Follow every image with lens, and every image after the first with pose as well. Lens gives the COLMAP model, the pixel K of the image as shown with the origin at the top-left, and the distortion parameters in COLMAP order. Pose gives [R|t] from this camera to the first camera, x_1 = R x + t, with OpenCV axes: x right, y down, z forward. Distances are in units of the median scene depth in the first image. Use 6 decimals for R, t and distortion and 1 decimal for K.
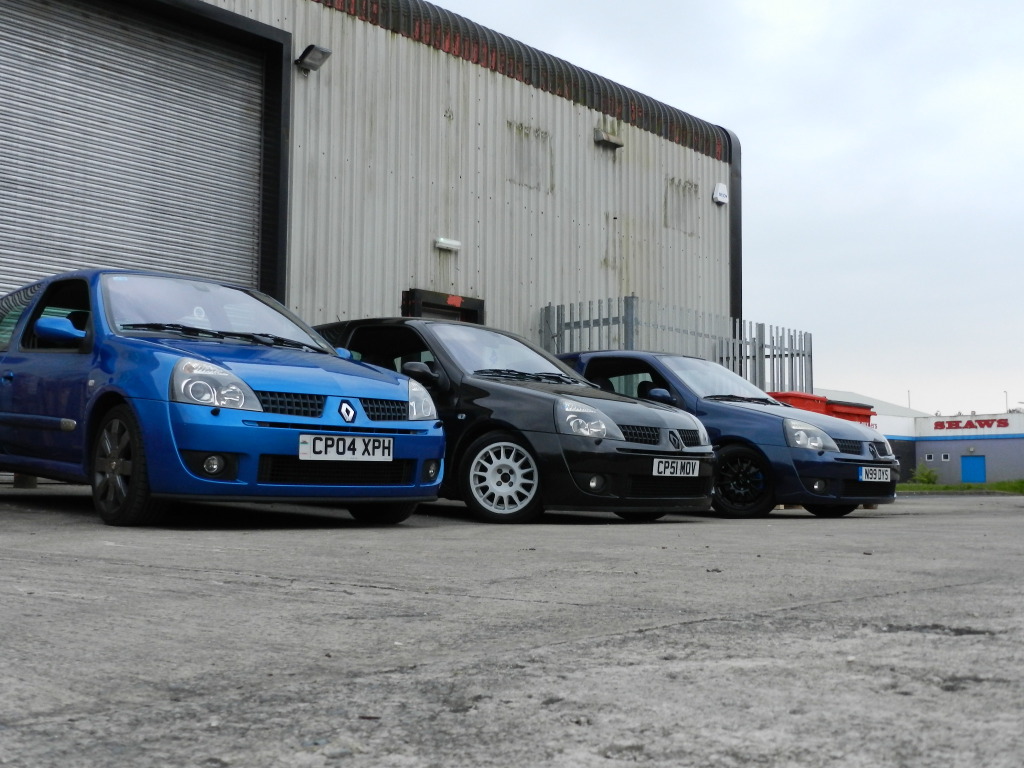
lens RADIAL K [[1150.2, 0, 512.0], [0, 1150.2, 384.0], [0, 0, 1]] dist [0.013477, 0.013126]
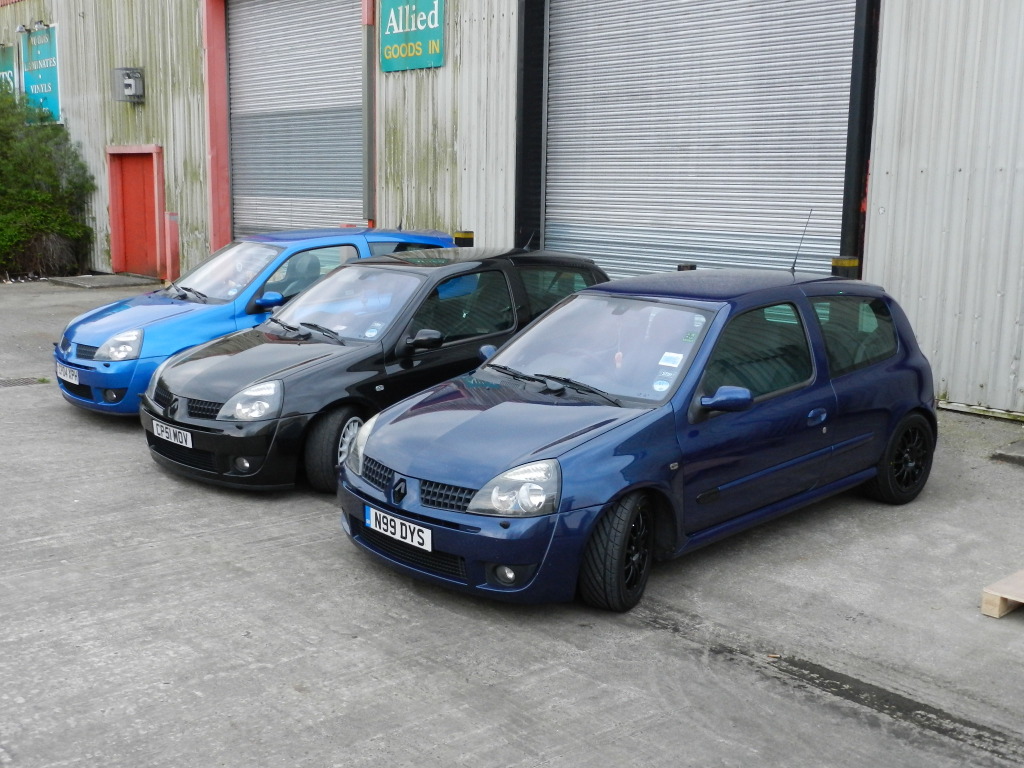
lens RADIAL K [[1150.2, 0, 512.0], [0, 1150.2, 384.0], [0, 0, 1]] dist [0.013477, 0.013126]
pose [[-0.087554, 0.168587, -0.981791, 0.560701], [0.072306, 0.984051, 0.162527, -0.060163], [0.993532, -0.056759, -0.098348, 0.687169]]
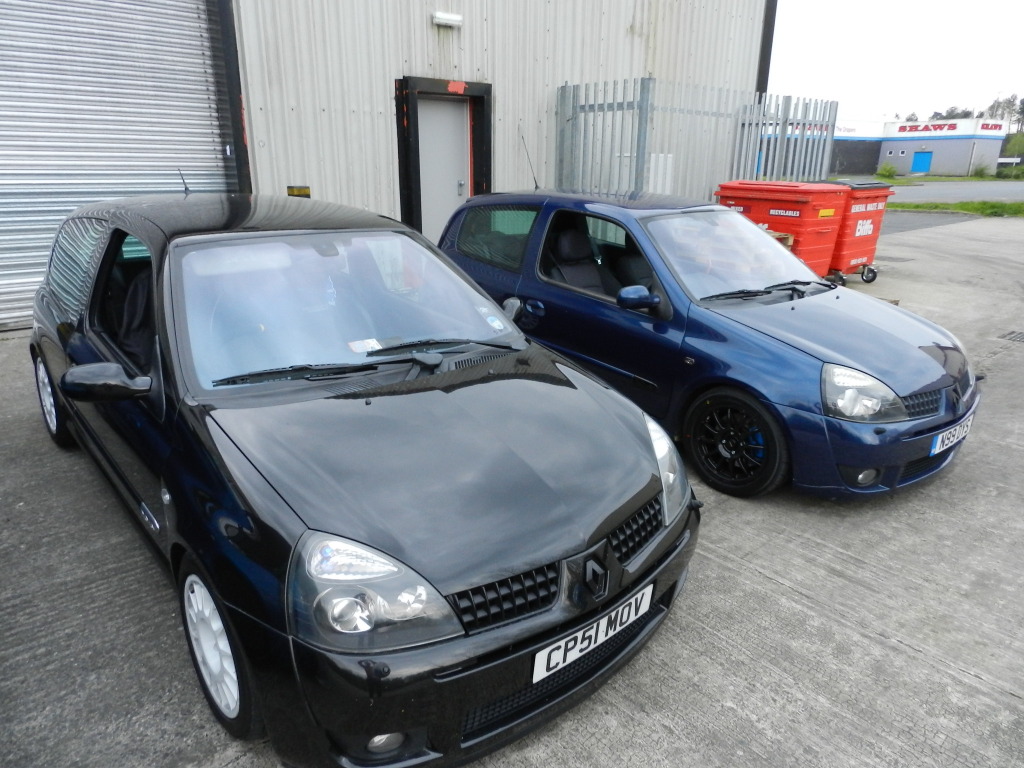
lens RADIAL K [[698.3, 0, 512.0], [0, 698.3, 384.0], [0, 0, 1]] dist [0.023442, -0.006321]
pose [[0.993163, 0.035591, -0.111175, 0.065059], [0.009621, 0.924187, 0.381819, -0.063797], [0.116335, -0.380279, 0.917526, 0.369885]]
